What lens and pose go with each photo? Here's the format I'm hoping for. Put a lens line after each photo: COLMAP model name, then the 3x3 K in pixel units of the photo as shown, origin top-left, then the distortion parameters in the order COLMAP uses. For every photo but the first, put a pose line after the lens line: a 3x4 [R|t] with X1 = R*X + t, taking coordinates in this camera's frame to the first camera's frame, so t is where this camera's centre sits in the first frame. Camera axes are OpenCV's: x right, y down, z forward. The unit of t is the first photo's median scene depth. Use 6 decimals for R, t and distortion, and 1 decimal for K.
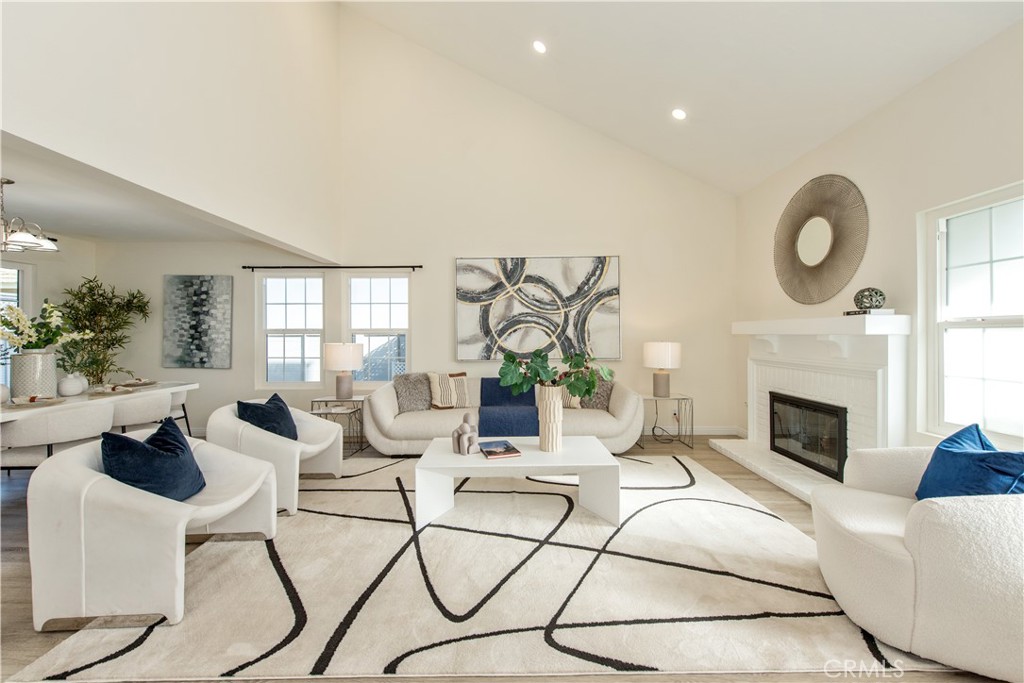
lens RADIAL K [[404.8, 0, 512.6], [0, 404.8, 337.3], [0, 0, 1]] dist [0.009148, -0.000584]
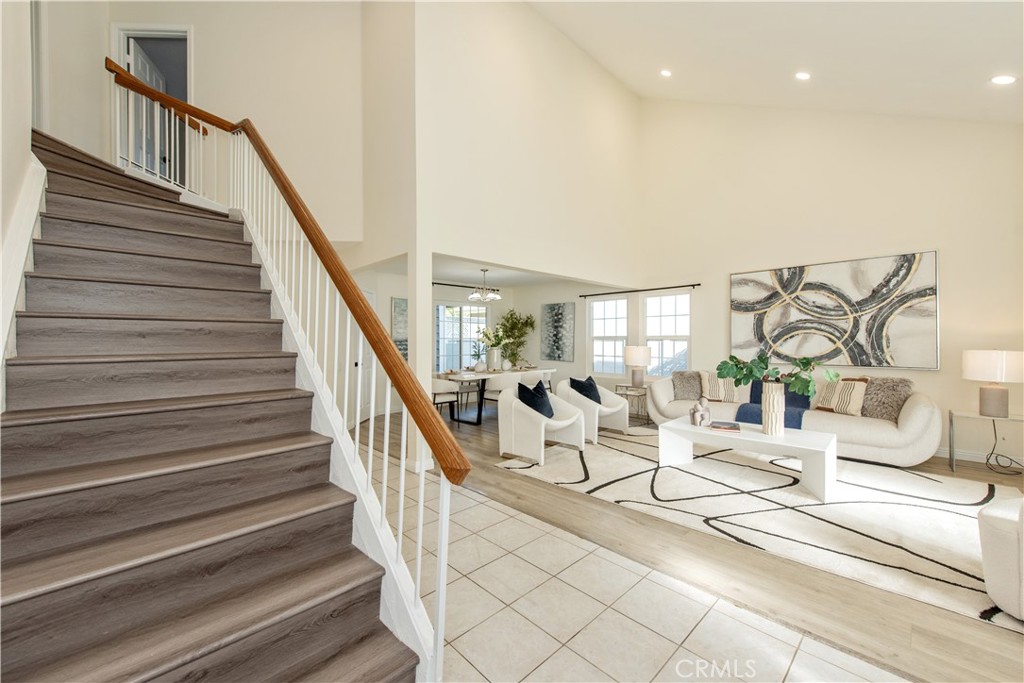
lens RADIAL K [[404.8, 0, 512.6], [0, 404.8, 337.3], [0, 0, 1]] dist [0.009148, -0.000584]
pose [[0.705711, -0.002833, -0.708494, 0.242959], [-0.004118, 0.999959, -0.008100, -0.003406], [0.708488, 0.008634, 0.705670, -0.261844]]
